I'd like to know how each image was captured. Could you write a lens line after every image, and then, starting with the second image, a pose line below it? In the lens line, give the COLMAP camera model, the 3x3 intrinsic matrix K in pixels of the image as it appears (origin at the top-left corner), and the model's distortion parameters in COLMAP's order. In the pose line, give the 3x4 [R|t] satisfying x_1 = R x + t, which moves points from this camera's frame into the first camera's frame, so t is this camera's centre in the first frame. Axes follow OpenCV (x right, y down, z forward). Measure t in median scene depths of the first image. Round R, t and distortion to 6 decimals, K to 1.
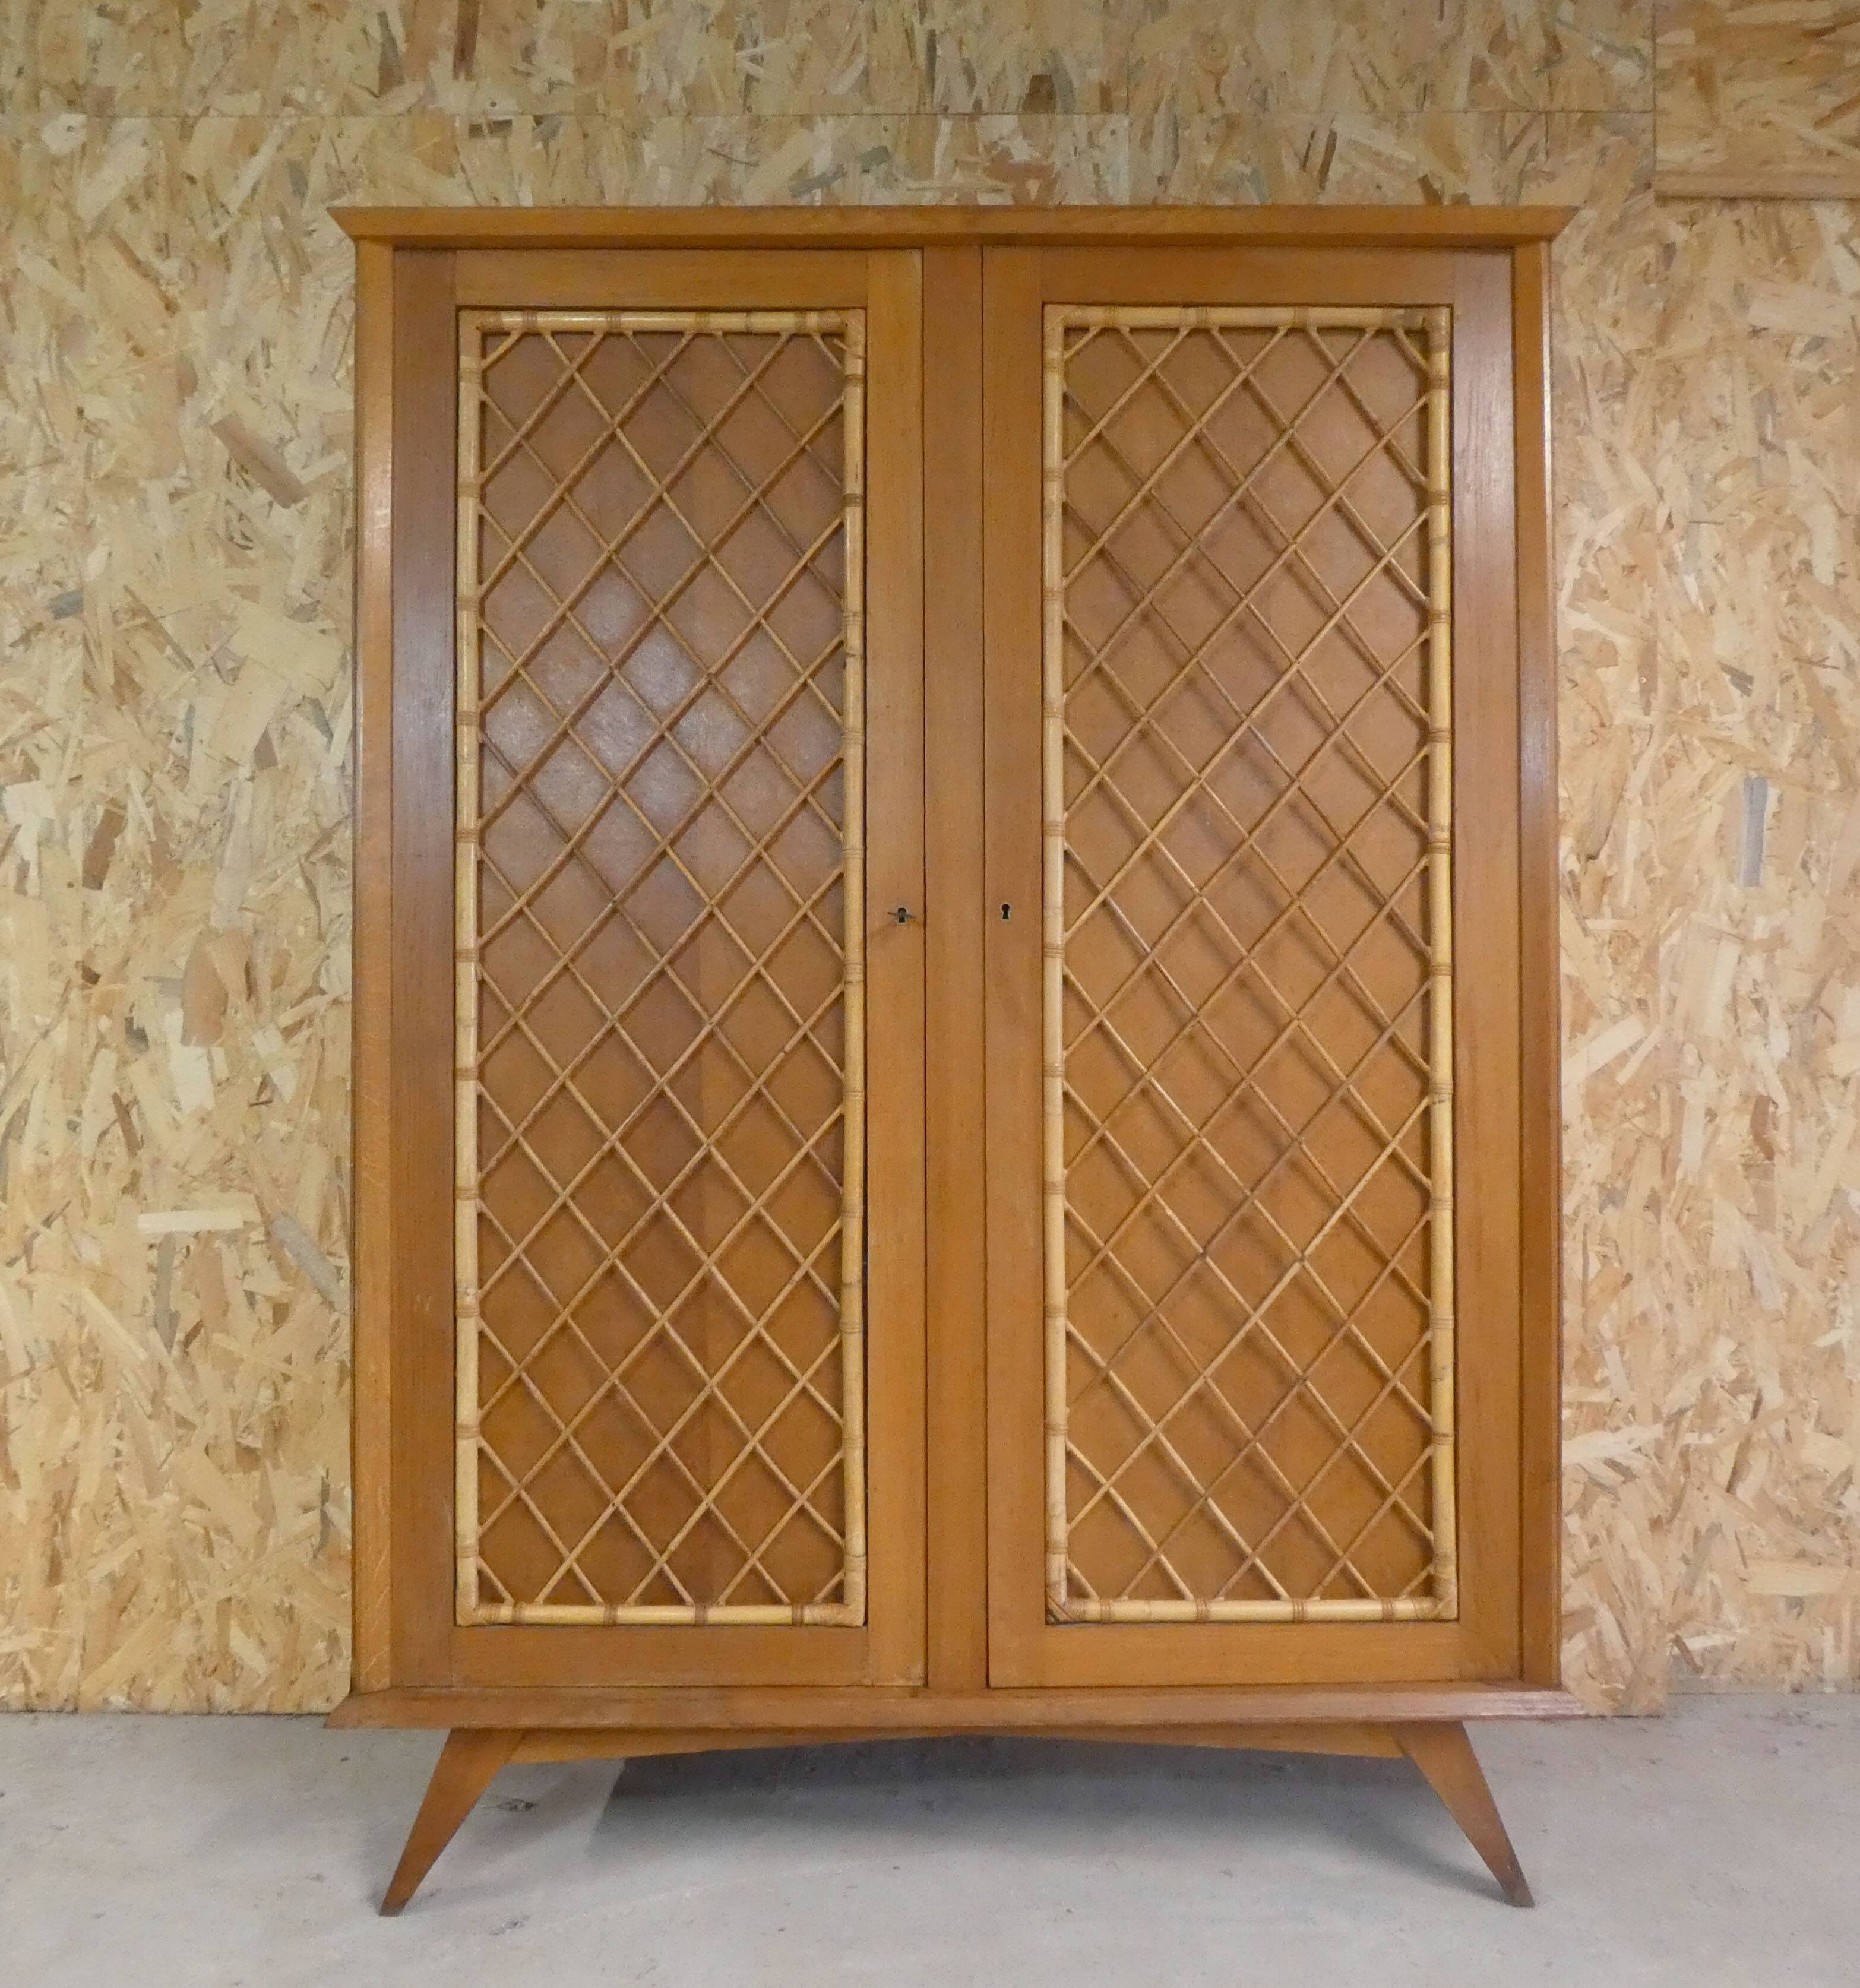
lens RADIAL K [[1755.4, 0, 927.4], [0, 1755.4, 943.0], [0, 0, 1]] dist [-0.016009, 0.005628]
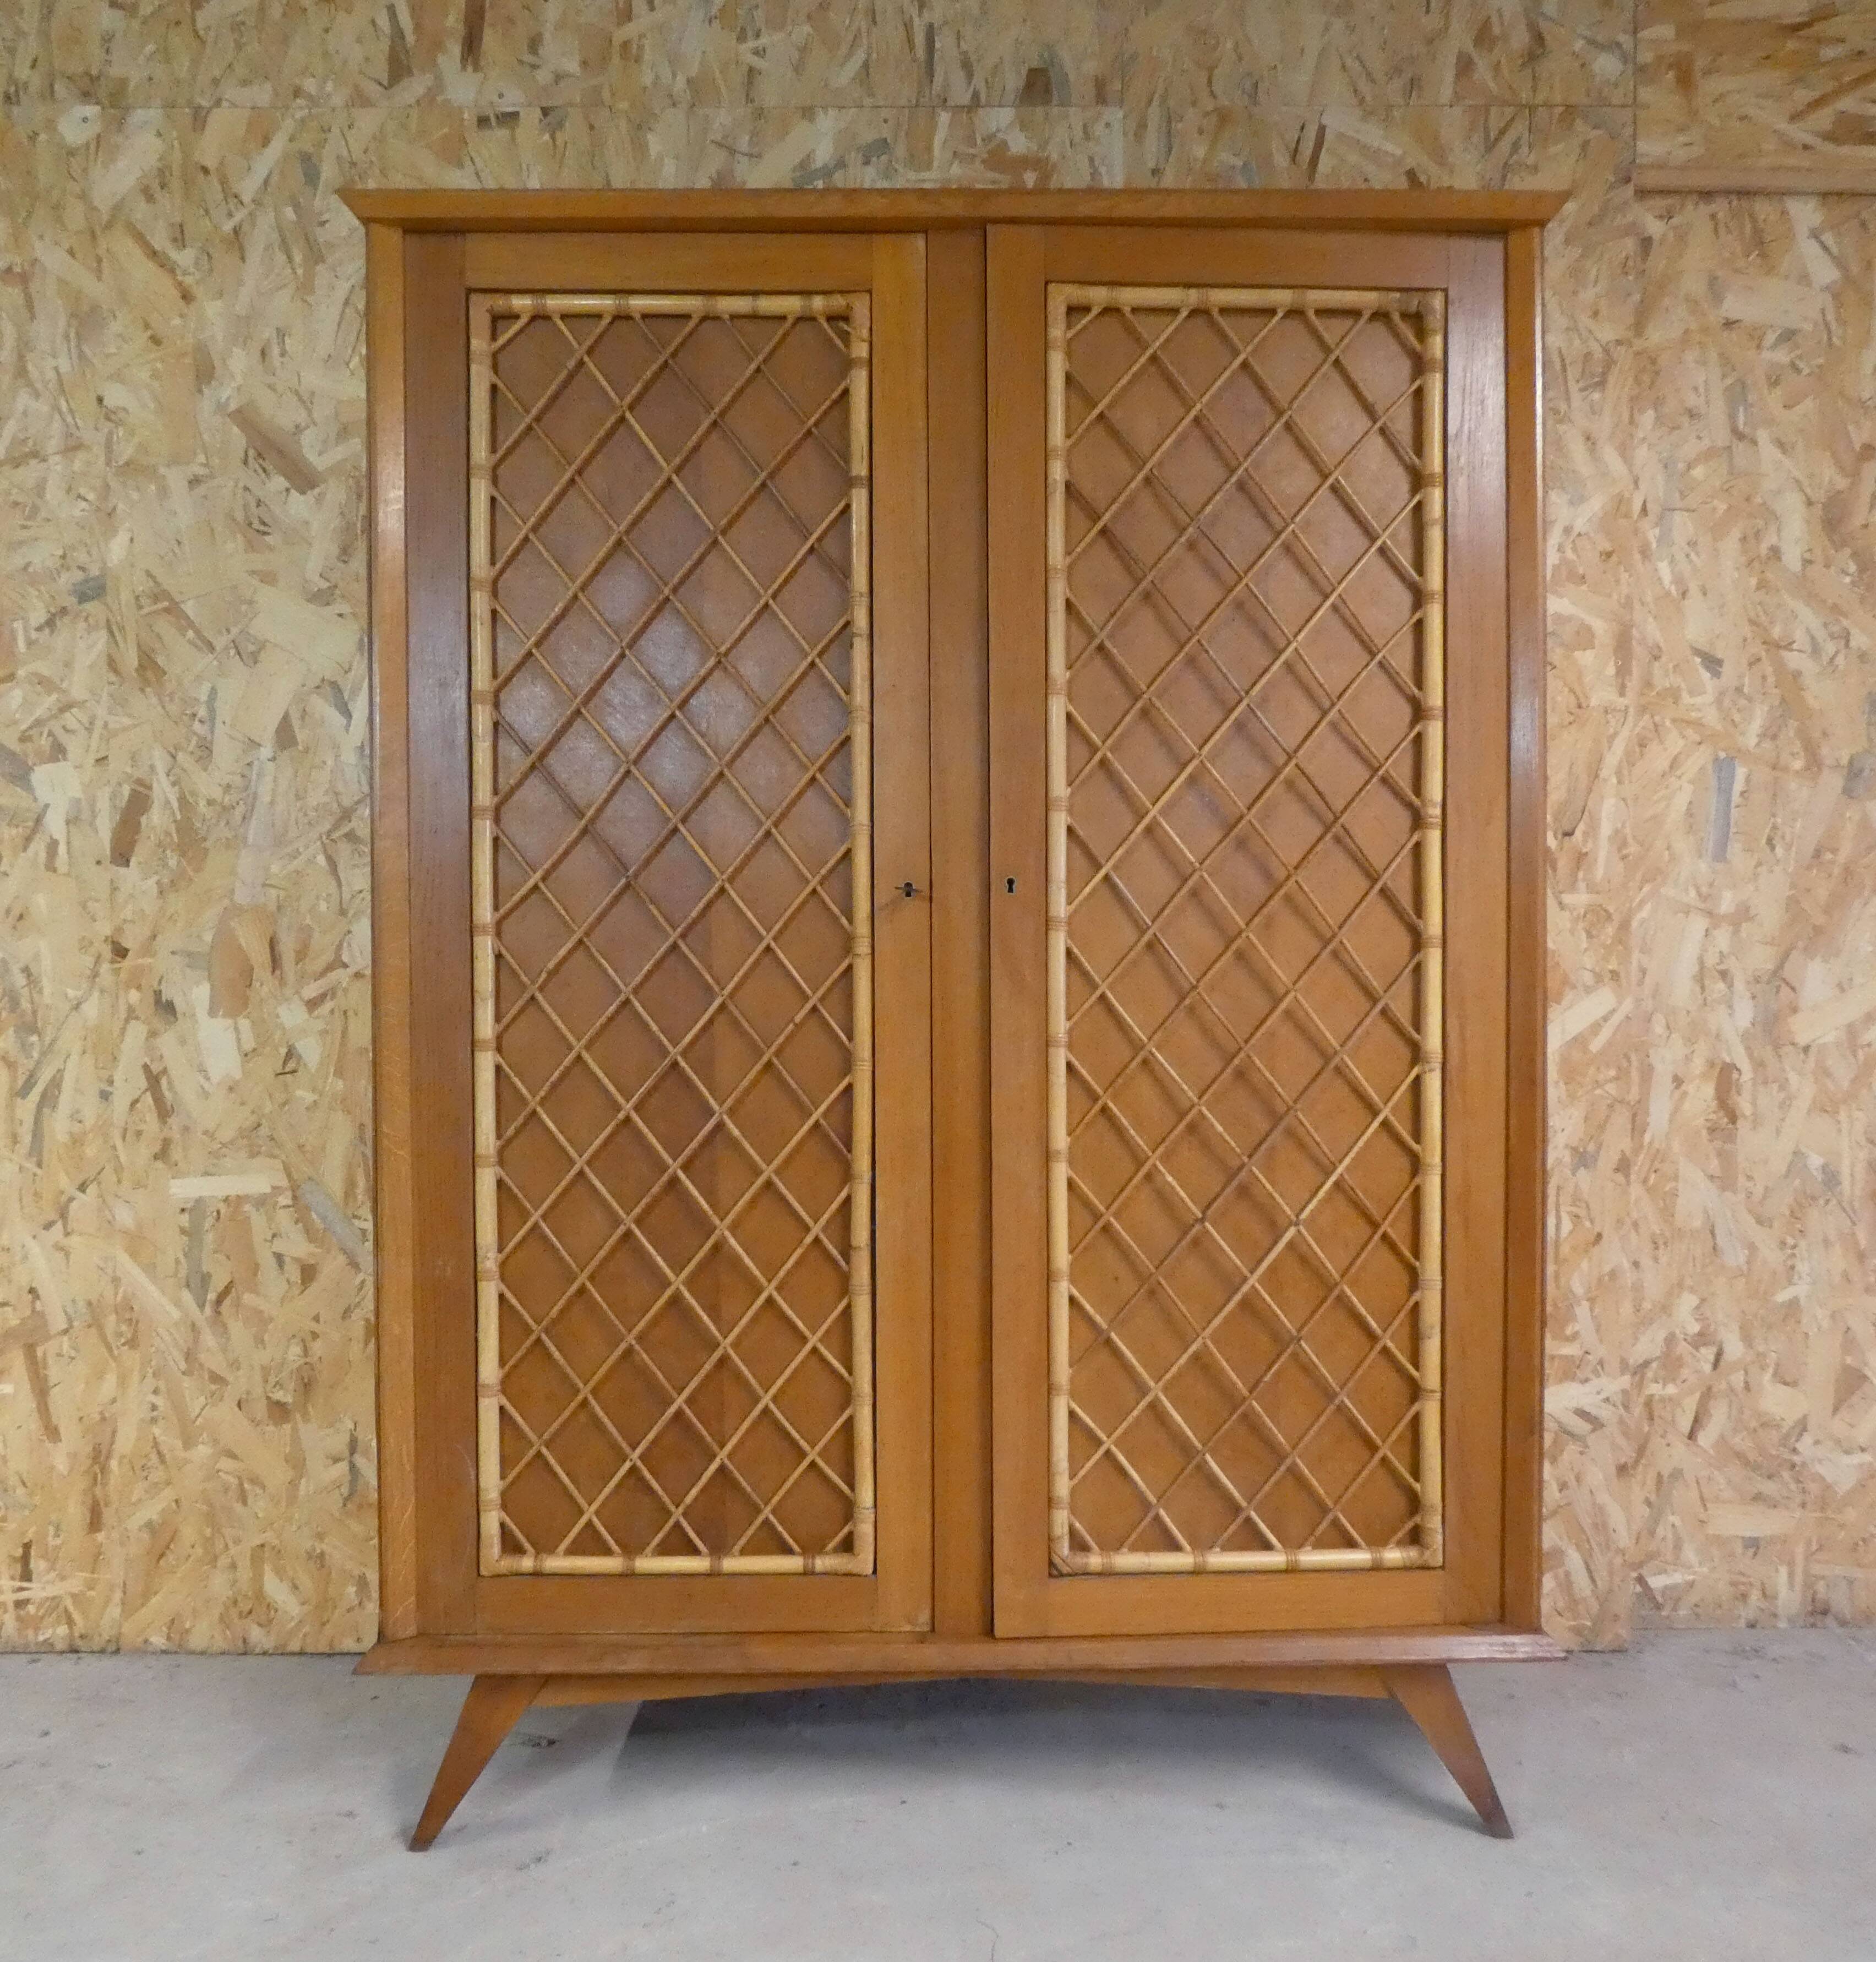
lens RADIAL K [[1938.8, 0, 1001.9], [0, 1938.8, 978.3], [0, 0, 1]] dist [-0.013252, 0.006672]
pose [[0.999978, -0.001421, 0.006468, 0.035936], [0.001193, 0.999383, 0.035107, -0.004268], [-0.006513, -0.035099, 0.999363, -0.146802]]
